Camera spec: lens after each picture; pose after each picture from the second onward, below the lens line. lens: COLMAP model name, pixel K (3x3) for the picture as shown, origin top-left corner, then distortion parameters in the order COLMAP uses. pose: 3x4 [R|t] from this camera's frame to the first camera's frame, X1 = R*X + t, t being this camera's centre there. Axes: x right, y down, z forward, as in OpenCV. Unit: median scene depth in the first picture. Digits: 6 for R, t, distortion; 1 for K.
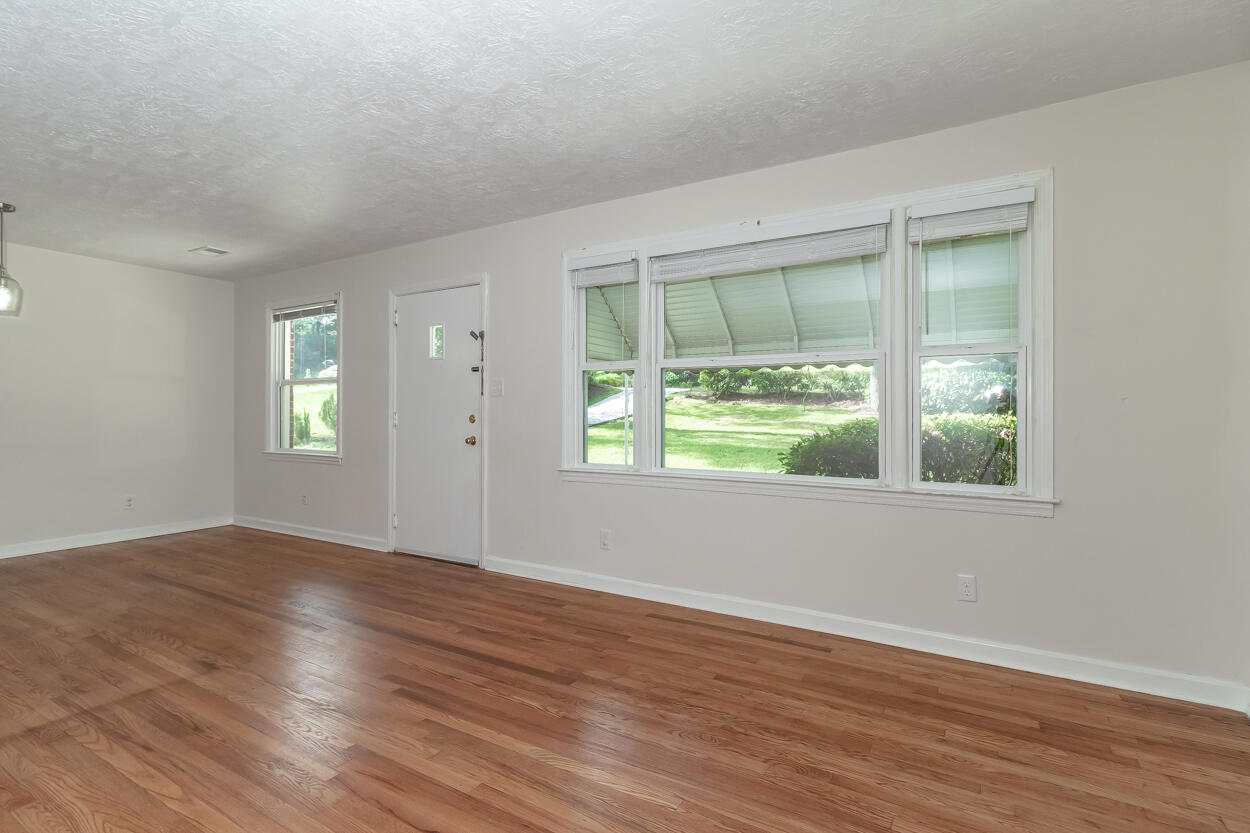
lens RADIAL K [[591.1, 0, 635.2], [0, 591.1, 418.6], [0, 0, 1]] dist [0.001876, 0.000066]
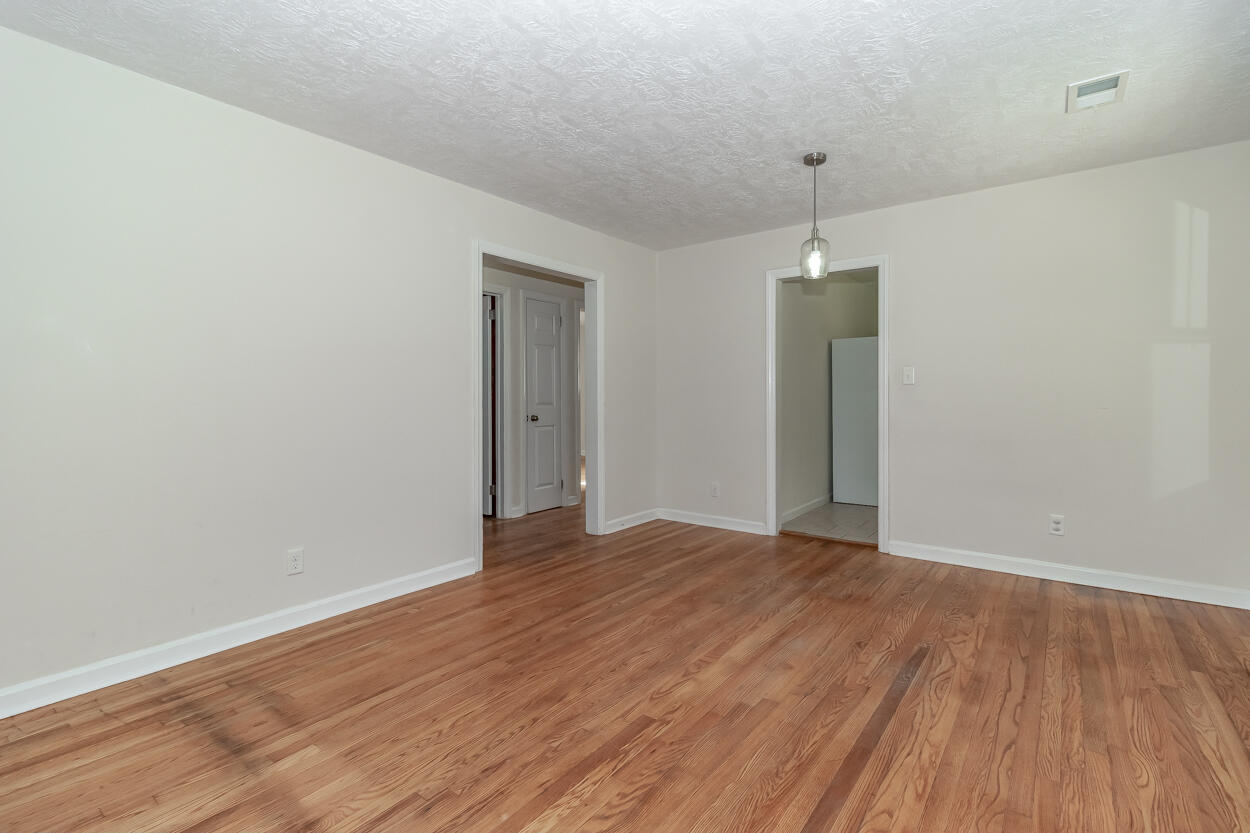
lens RADIAL K [[591.1, 0, 641.2], [0, 591.1, 399.7], [0, 0, 1]] dist [0.001876, 0.000066]
pose [[-0.143012, 0.009691, -0.989674, -0.217015], [-0.006632, 0.999920, 0.010750, -0.010977], [0.989699, 0.008101, -0.142936, 0.975111]]
